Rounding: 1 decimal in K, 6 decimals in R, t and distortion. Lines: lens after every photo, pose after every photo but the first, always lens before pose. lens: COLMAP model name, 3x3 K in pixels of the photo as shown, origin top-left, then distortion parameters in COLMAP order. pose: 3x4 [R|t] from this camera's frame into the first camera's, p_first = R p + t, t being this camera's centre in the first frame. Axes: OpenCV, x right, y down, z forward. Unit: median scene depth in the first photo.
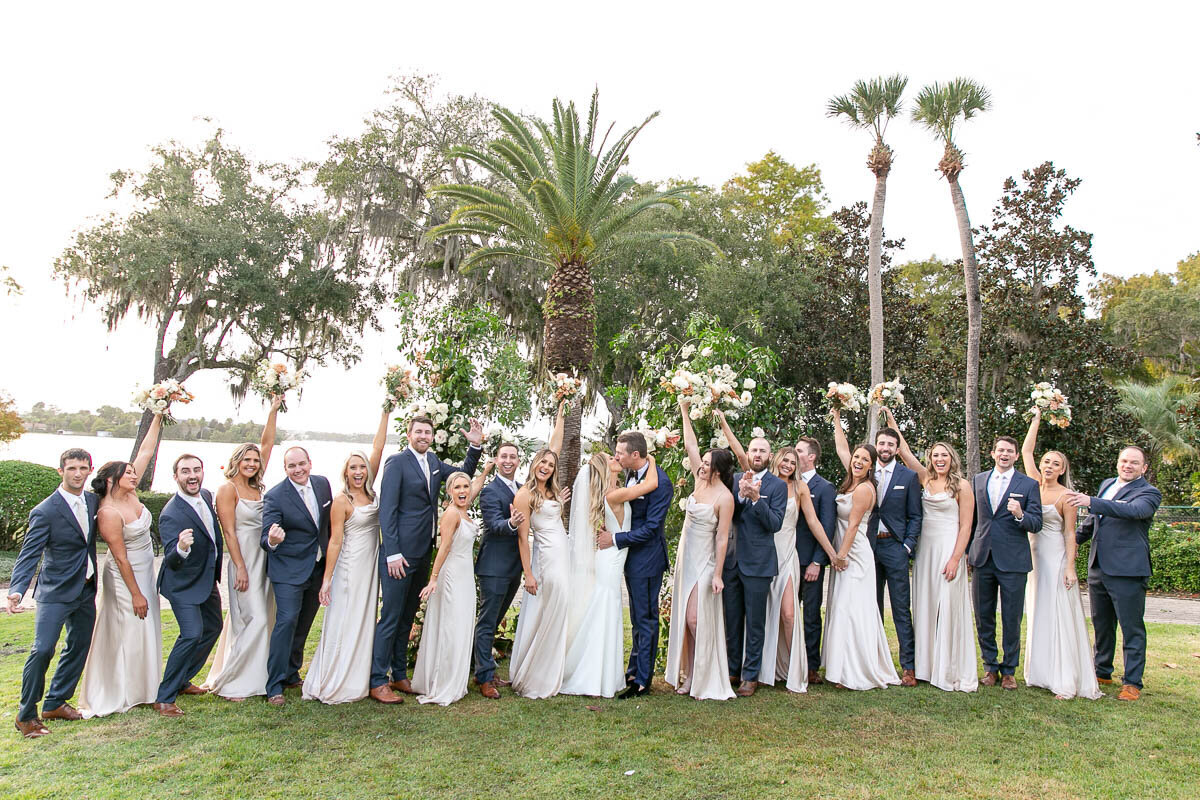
lens RADIAL K [[846.8, 0, 628.6], [0, 846.8, 403.2], [0, 0, 1]] dist [-0.001337, 0.000477]
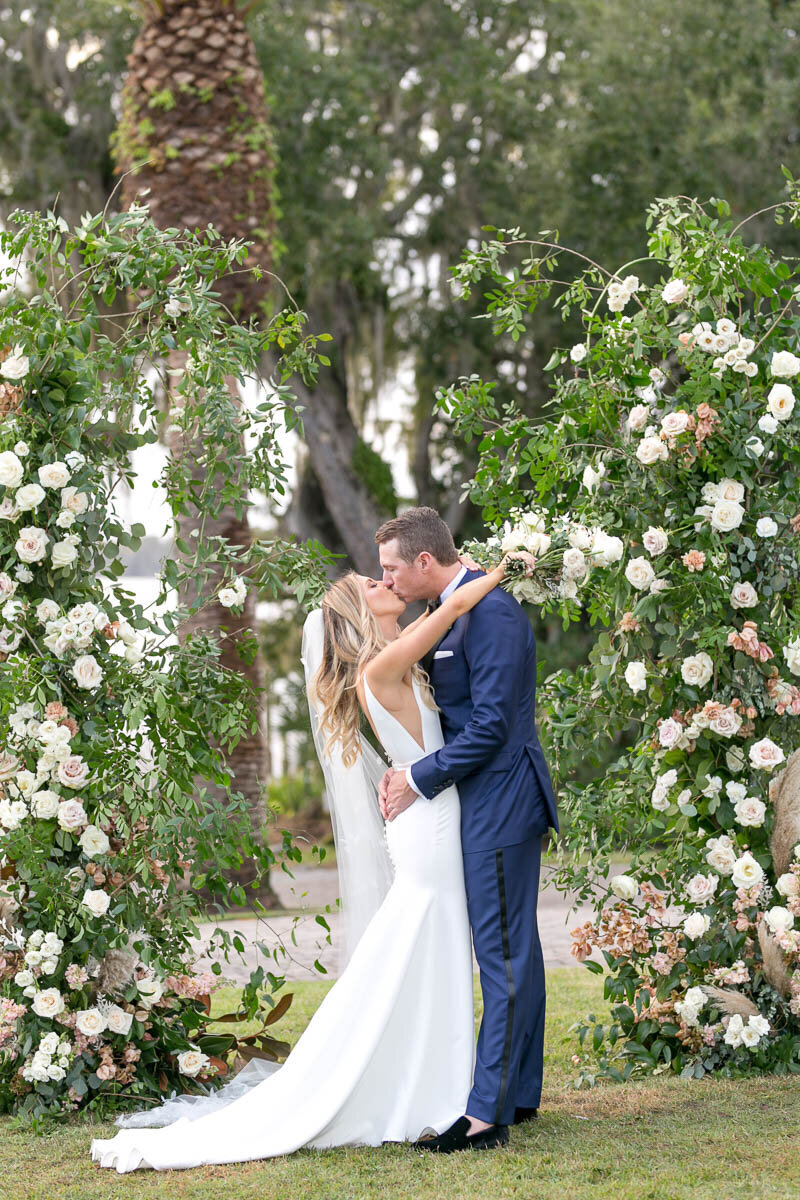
lens RADIAL K [[2983.6, 0, 400.4], [0, 2983.6, 576.5], [0, 0, 1]] dist [-0.076465, -0.418586]
pose [[0.997358, -0.062293, 0.037382, -0.030227], [0.059833, 0.996177, 0.063656, -0.007415], [-0.041205, -0.061251, 0.997272, -0.124629]]
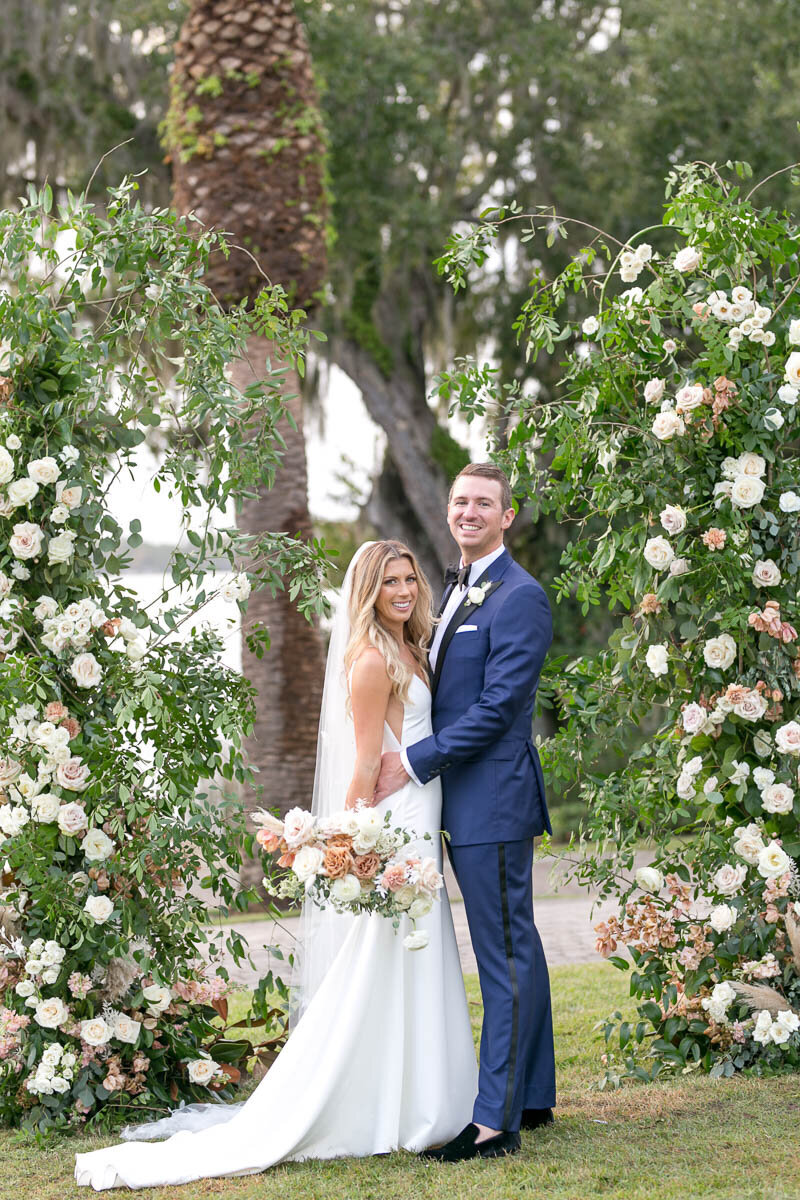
lens RADIAL K [[2958.6, 0, 400.0], [0, 2958.6, 600.0], [0, 0, 1]] dist [0.016028, -1.827086]
pose [[0.996037, -0.088758, -0.005667, -0.013414], [0.088935, 0.993405, 0.072363, -0.004920], [-0.000794, -0.072580, 0.997362, -0.107336]]
